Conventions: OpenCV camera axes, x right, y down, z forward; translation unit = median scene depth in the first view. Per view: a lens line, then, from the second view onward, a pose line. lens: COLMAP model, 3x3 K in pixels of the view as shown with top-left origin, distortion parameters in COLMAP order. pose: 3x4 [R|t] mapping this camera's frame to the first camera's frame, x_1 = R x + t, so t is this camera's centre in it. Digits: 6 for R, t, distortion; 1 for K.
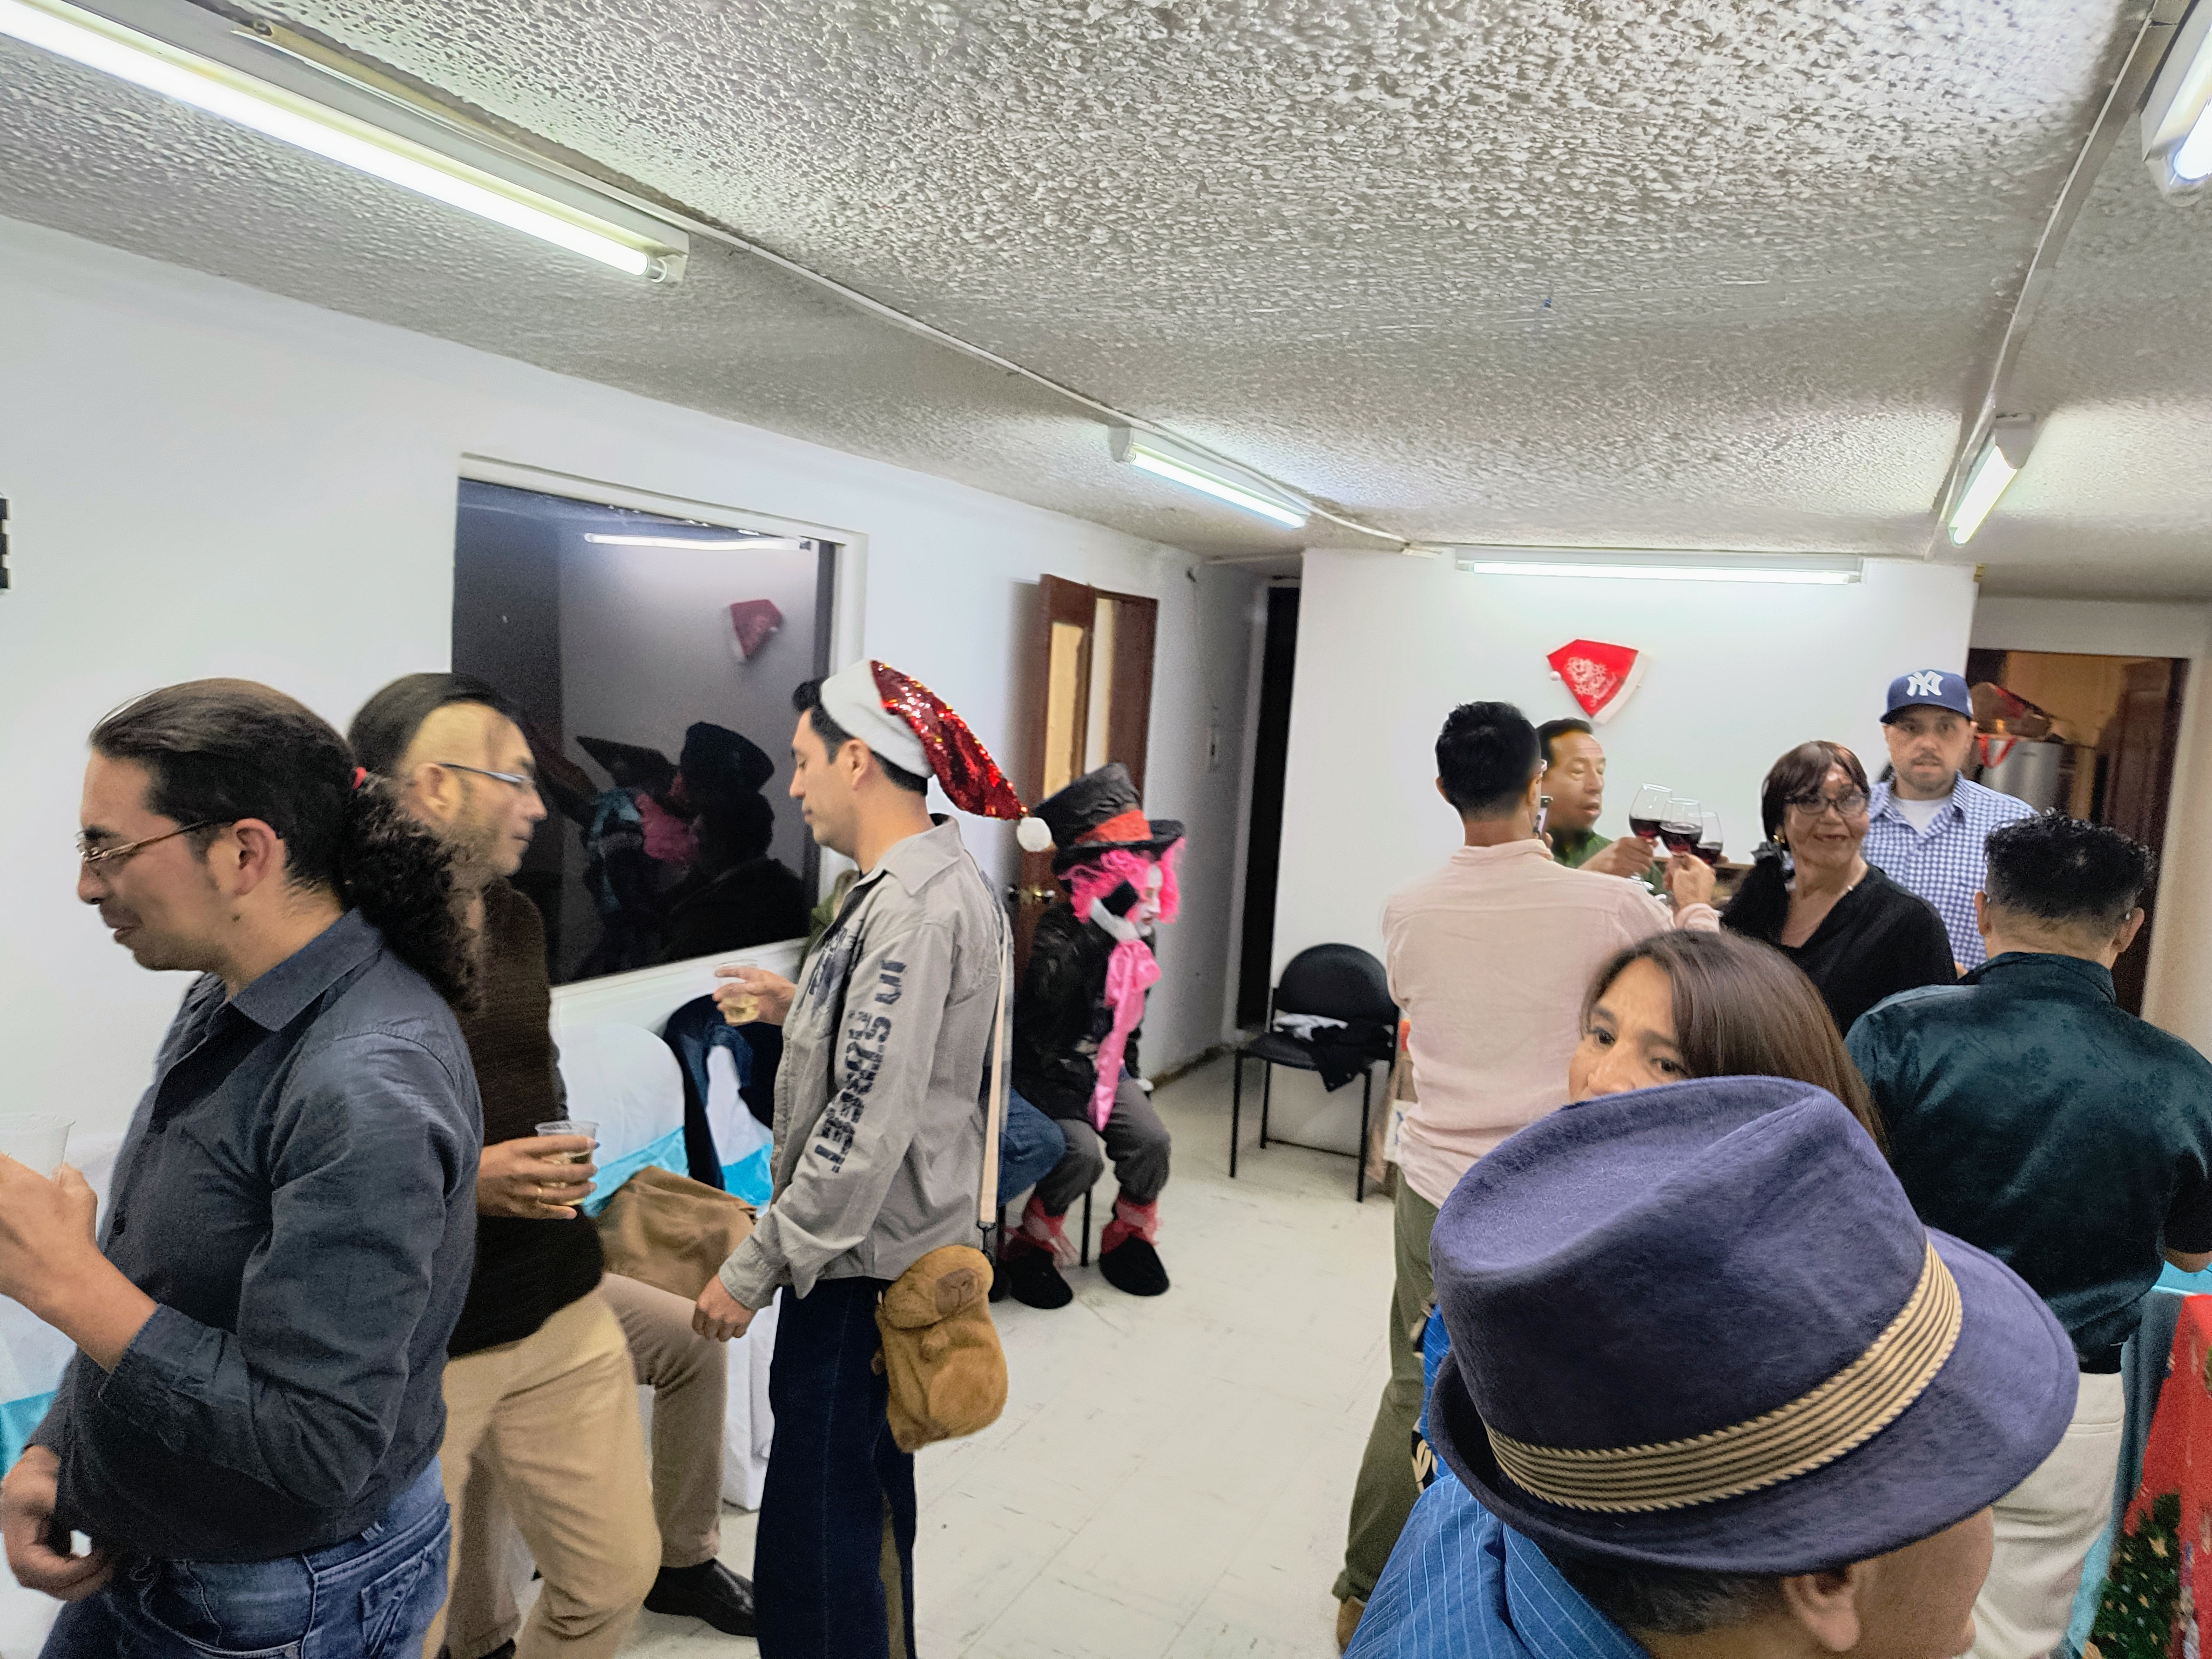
lens RADIAL K [[1526.9, 0, 1087.8], [0, 1526.9, 794.9], [0, 0, 1]] dist [-0.003665, -0.000004]
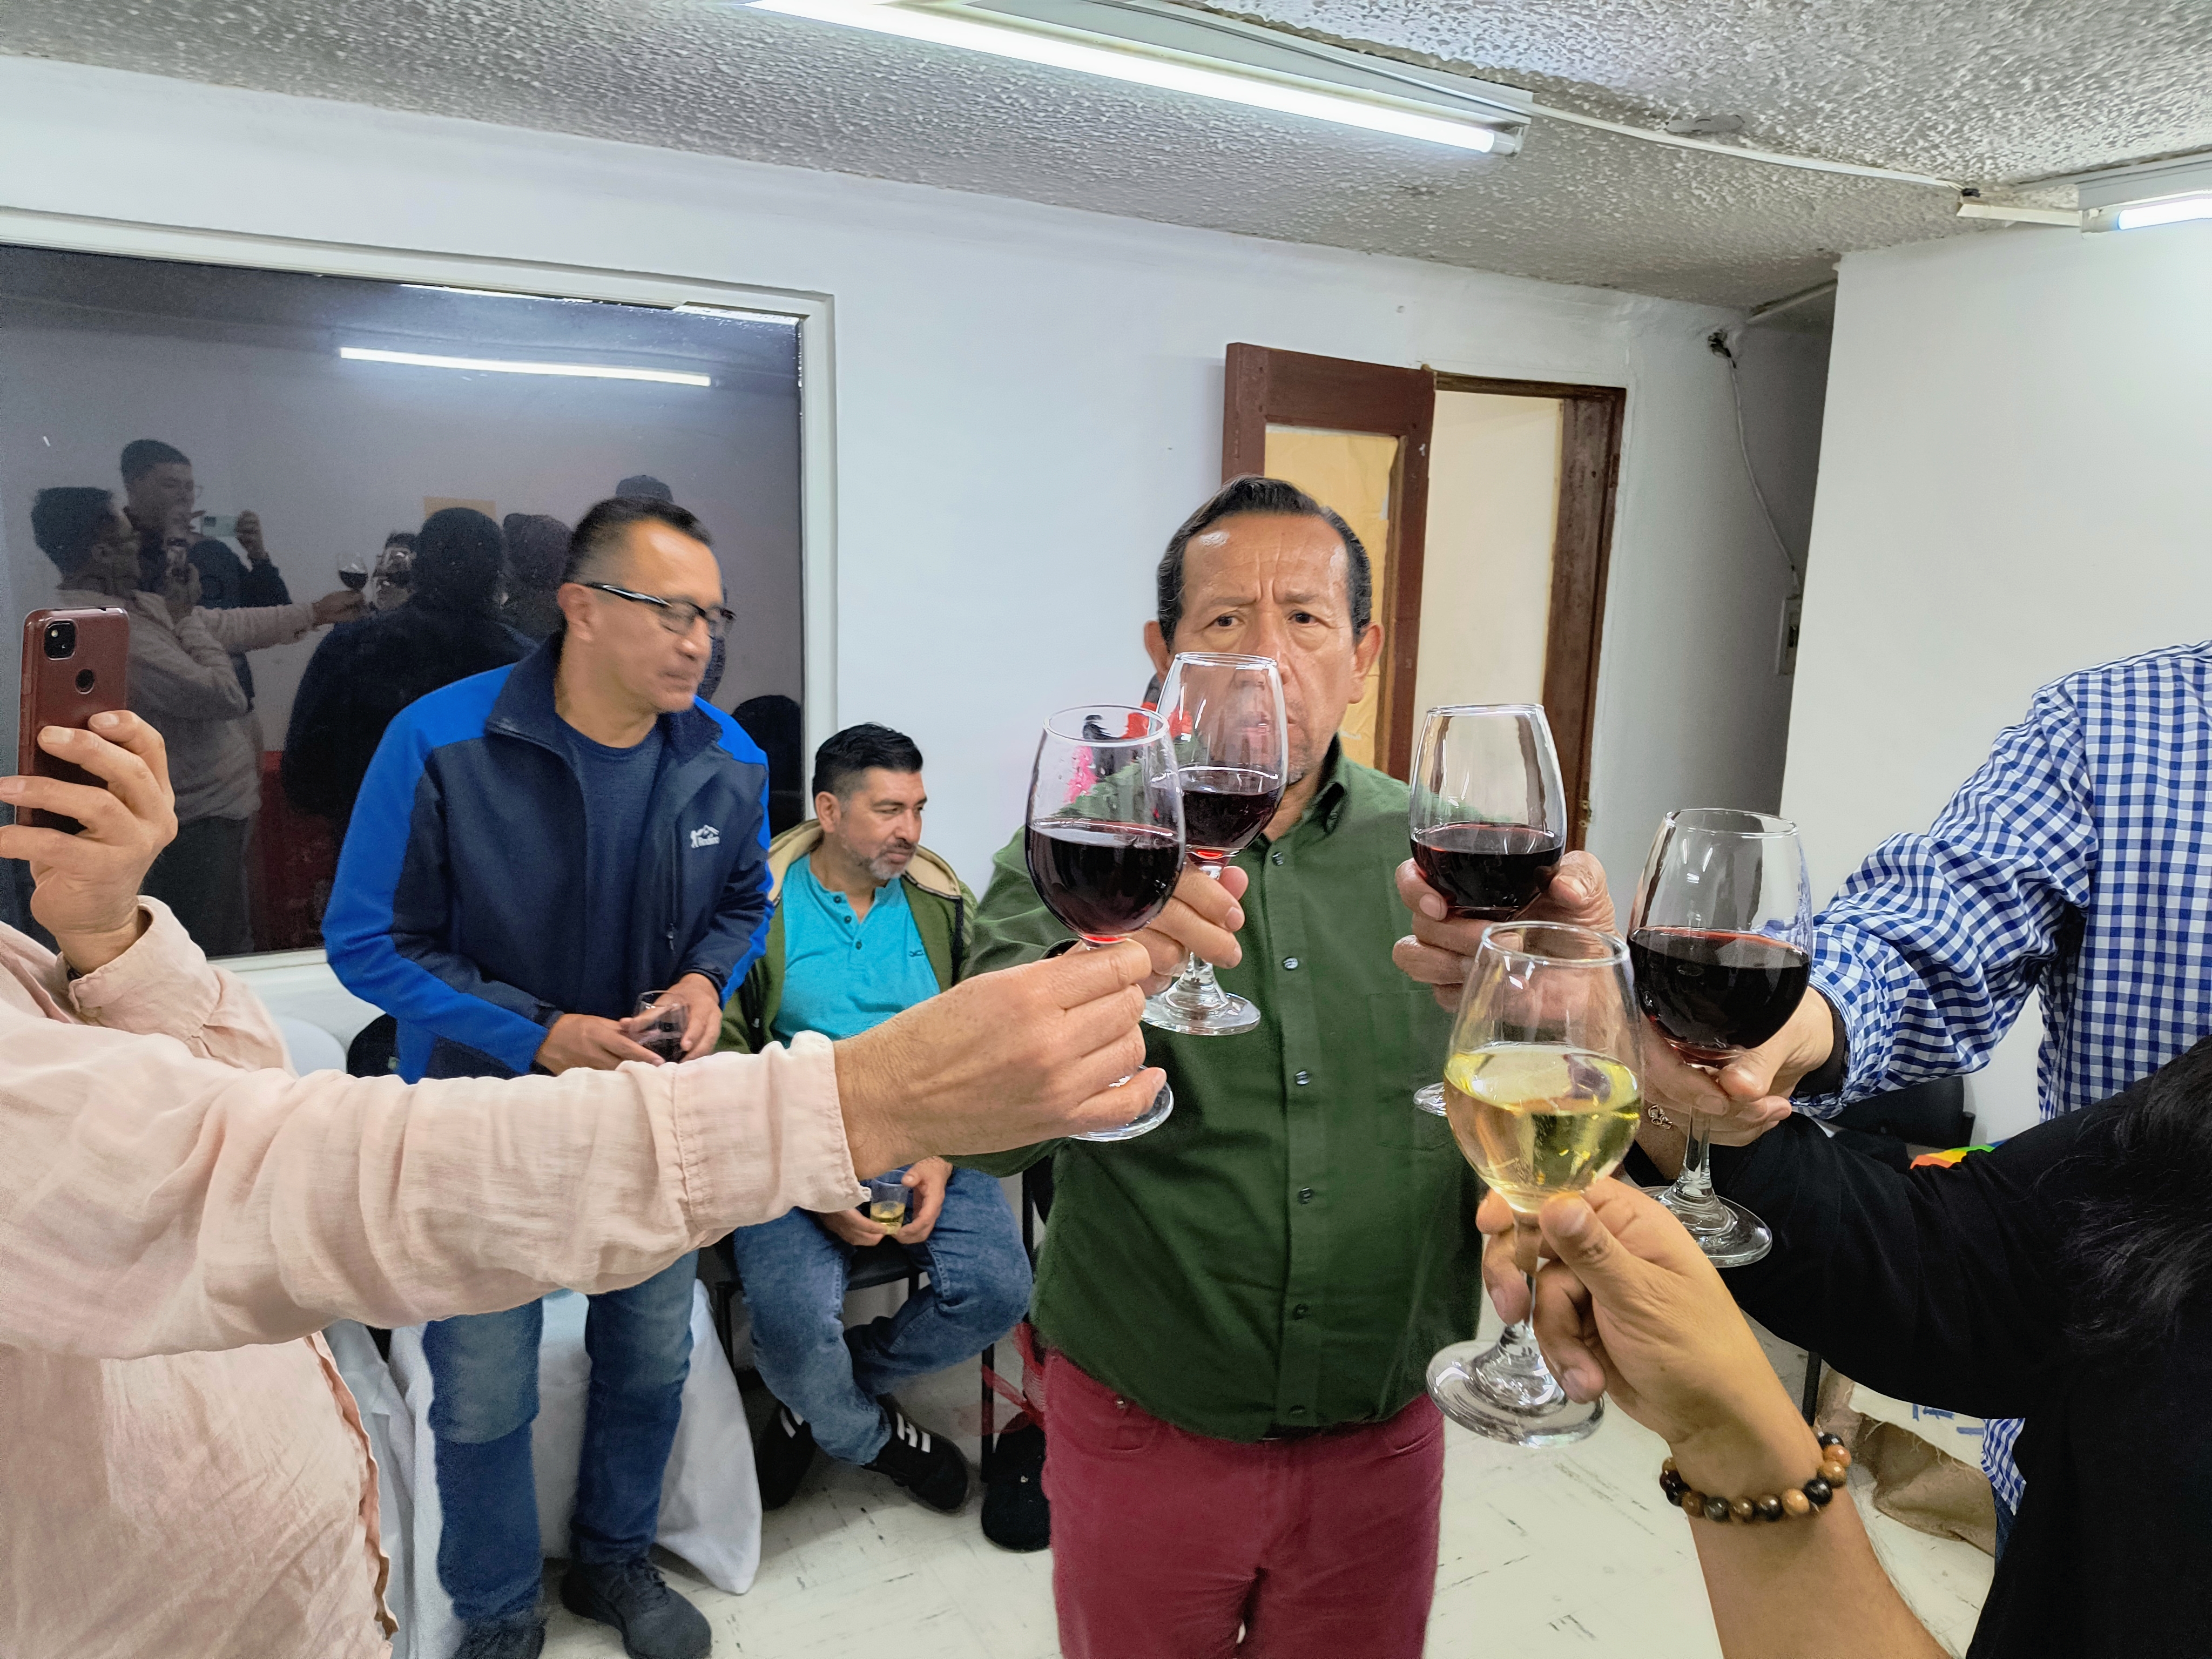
lens RADIAL K [[1470.7, 0, 1116.0], [0, 1470.7, 837.0], [0, 0, 1]] dist [-0.000083, -0.004603]
pose [[0.820621, 0.064659, -0.567803, 0.421554], [-0.008438, 0.994841, 0.101093, -0.011819], [0.571411, -0.078168, 0.816933, 0.723345]]
